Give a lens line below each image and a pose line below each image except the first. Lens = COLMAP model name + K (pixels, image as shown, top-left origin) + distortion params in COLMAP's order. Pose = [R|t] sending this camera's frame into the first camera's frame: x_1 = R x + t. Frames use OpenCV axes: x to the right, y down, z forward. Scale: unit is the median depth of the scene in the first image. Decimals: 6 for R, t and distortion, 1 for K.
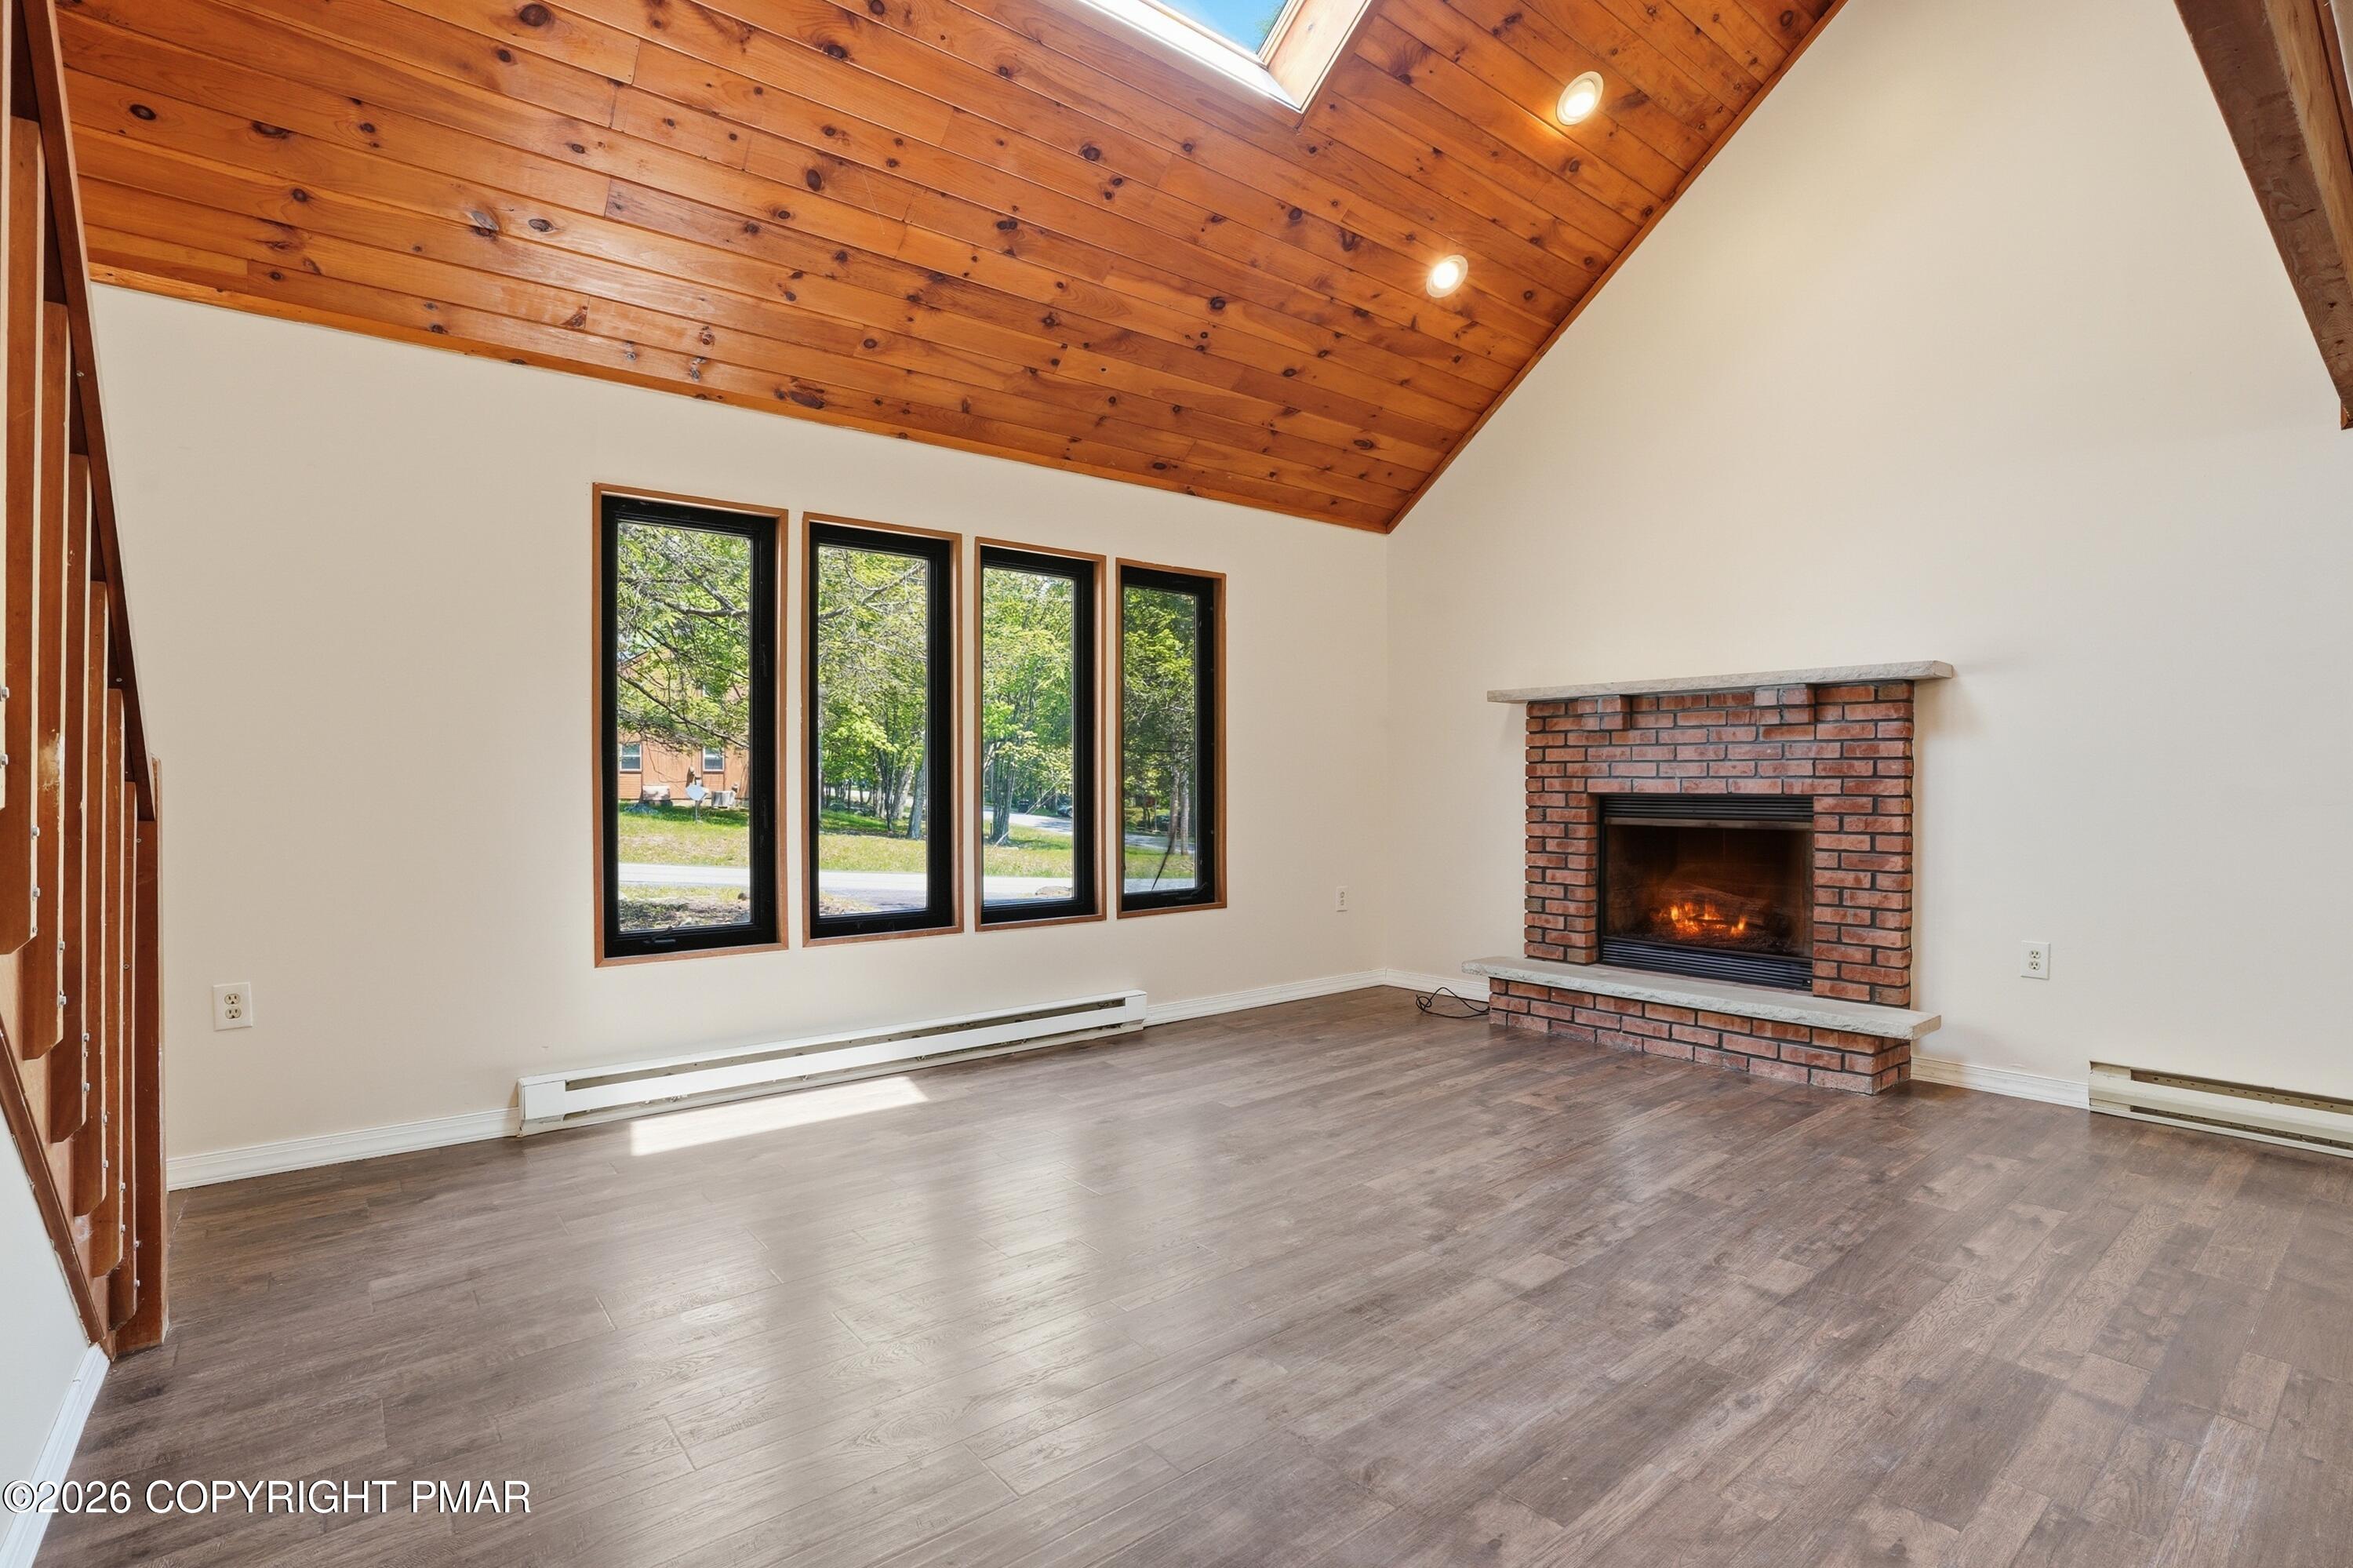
lens RADIAL K [[1105.7, 0, 1165.9], [0, 1105.7, 790.5], [0, 0, 1]] dist [-0.075327, 0.030303]
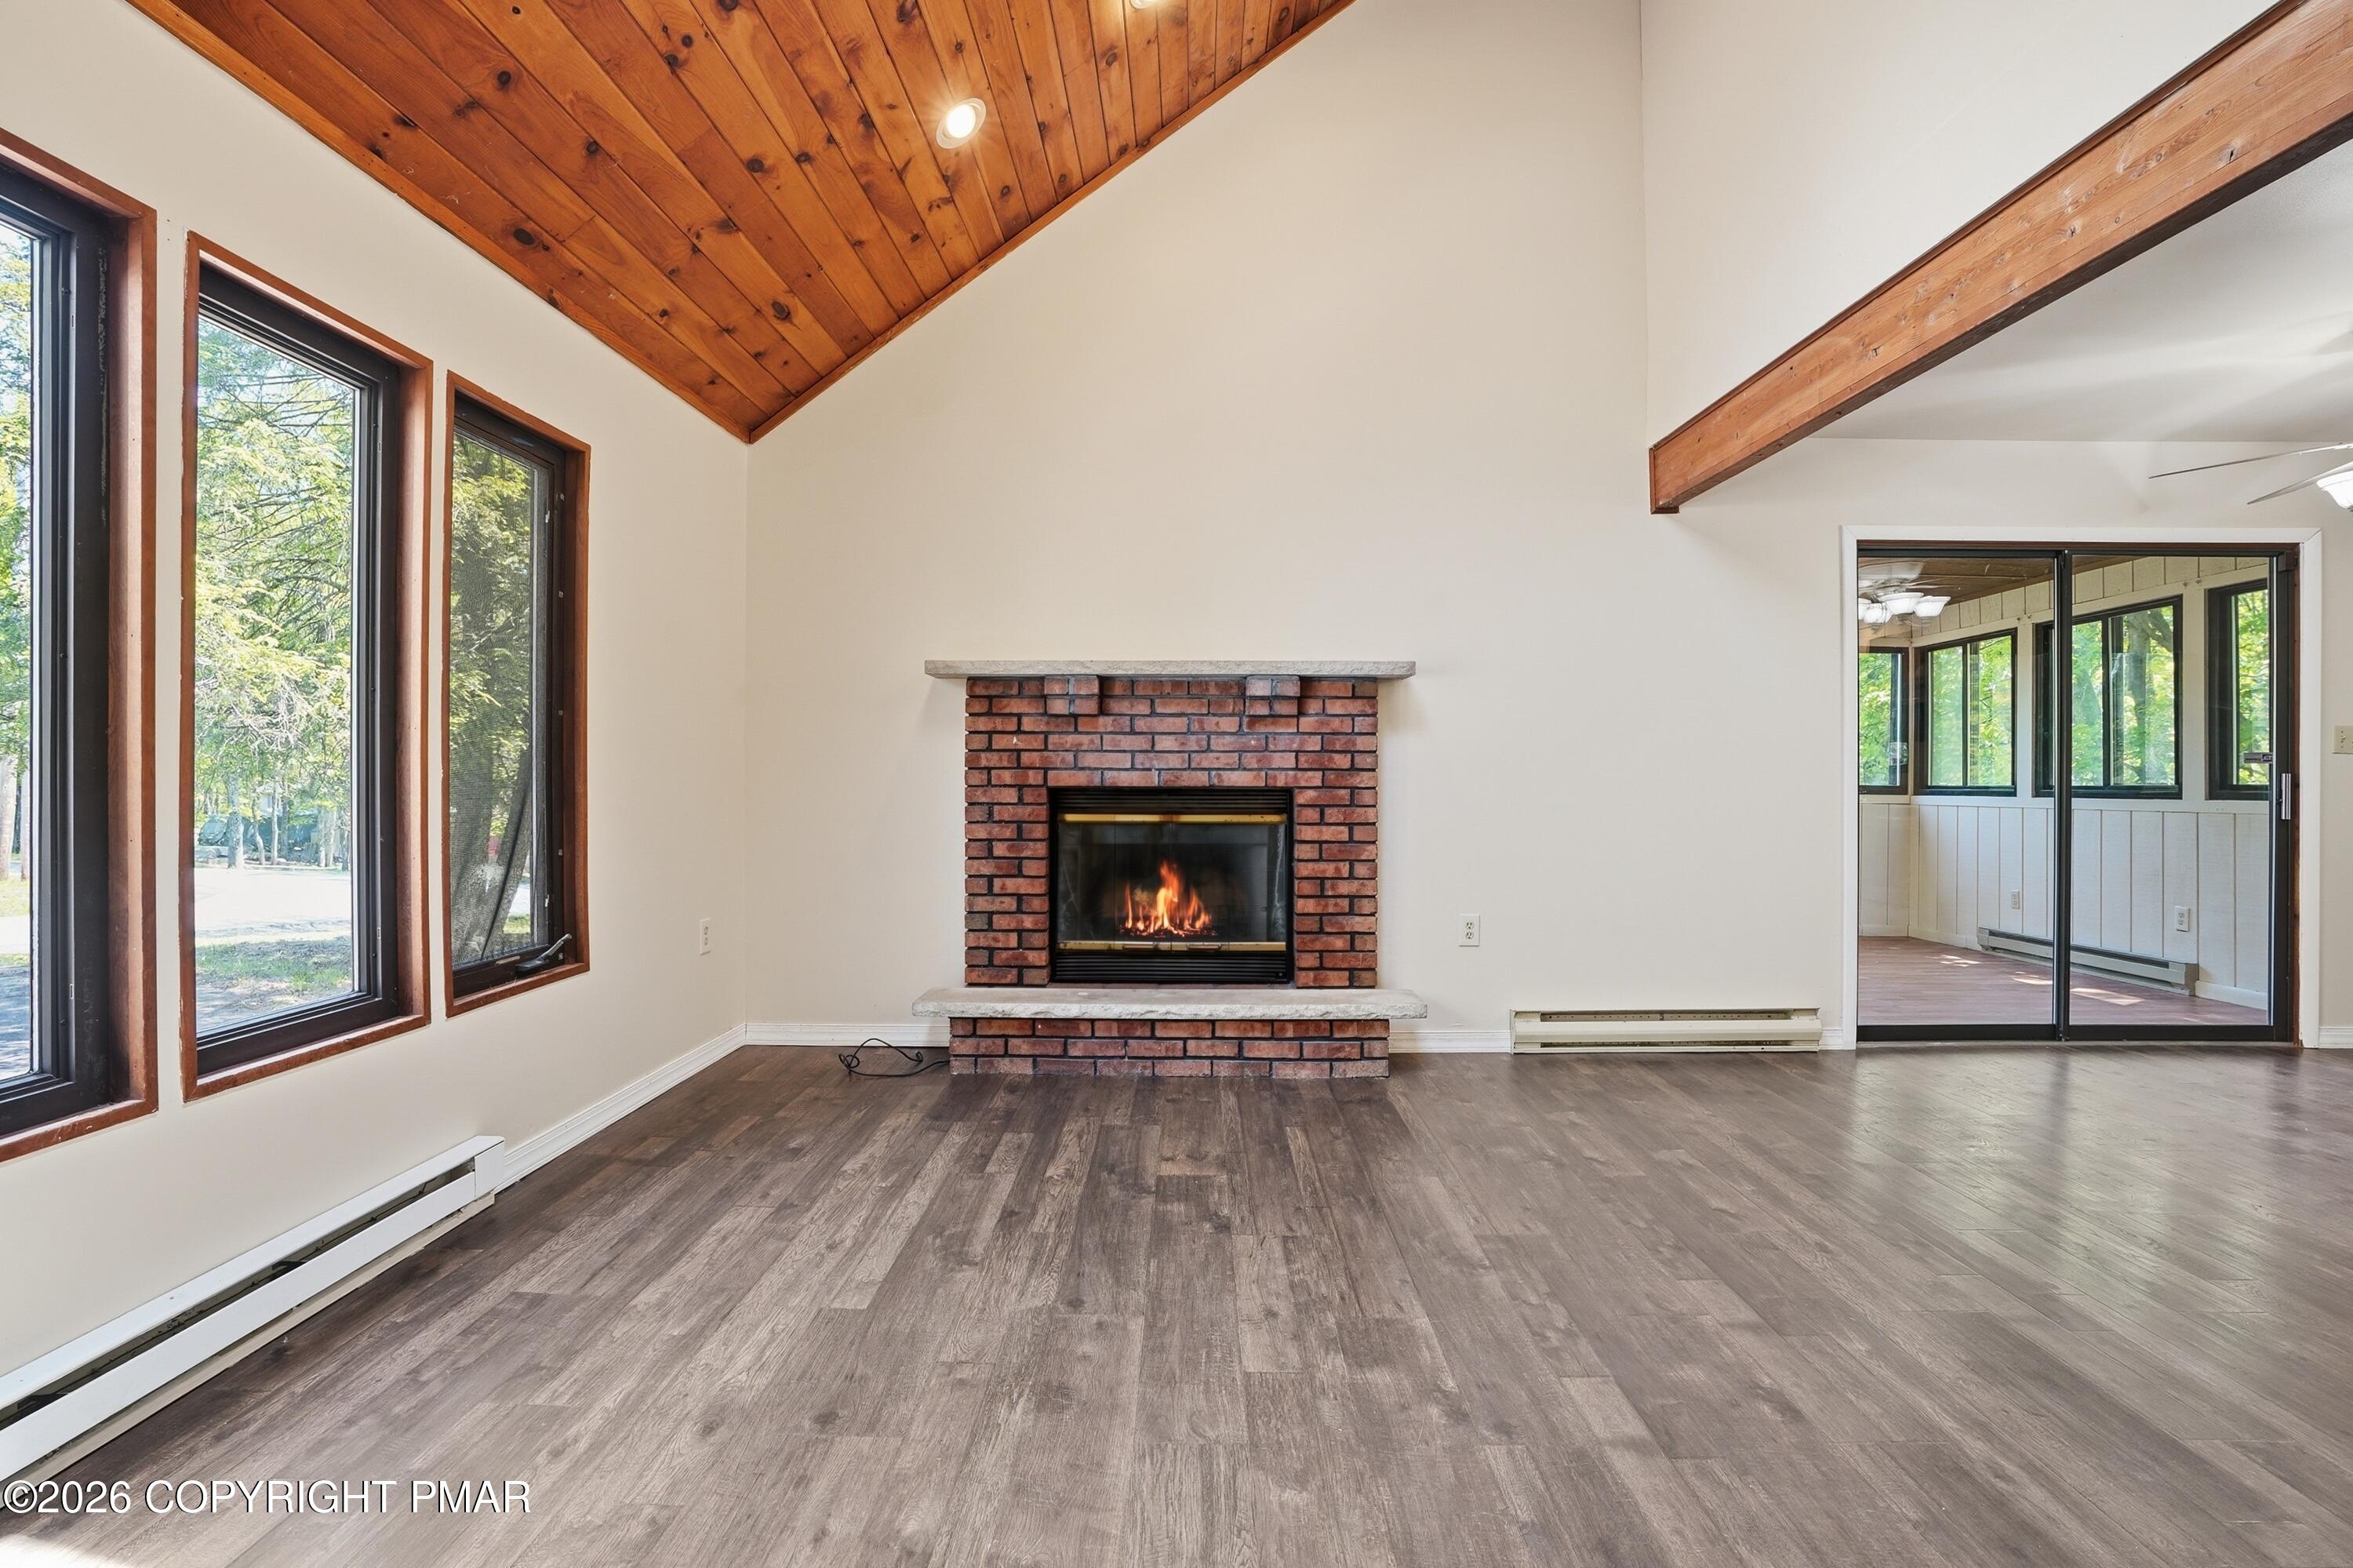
lens RADIAL K [[1098.5, 0, 1162.4], [0, 1098.5, 776.8], [0, 0, 1]] dist [-0.075712, 0.029702]
pose [[0.645091, 0.001001, 0.764105, -0.253943], [0.004499, 0.999977, -0.005108, -0.001046], [-0.764092, 0.006733, 0.645072, 0.433249]]
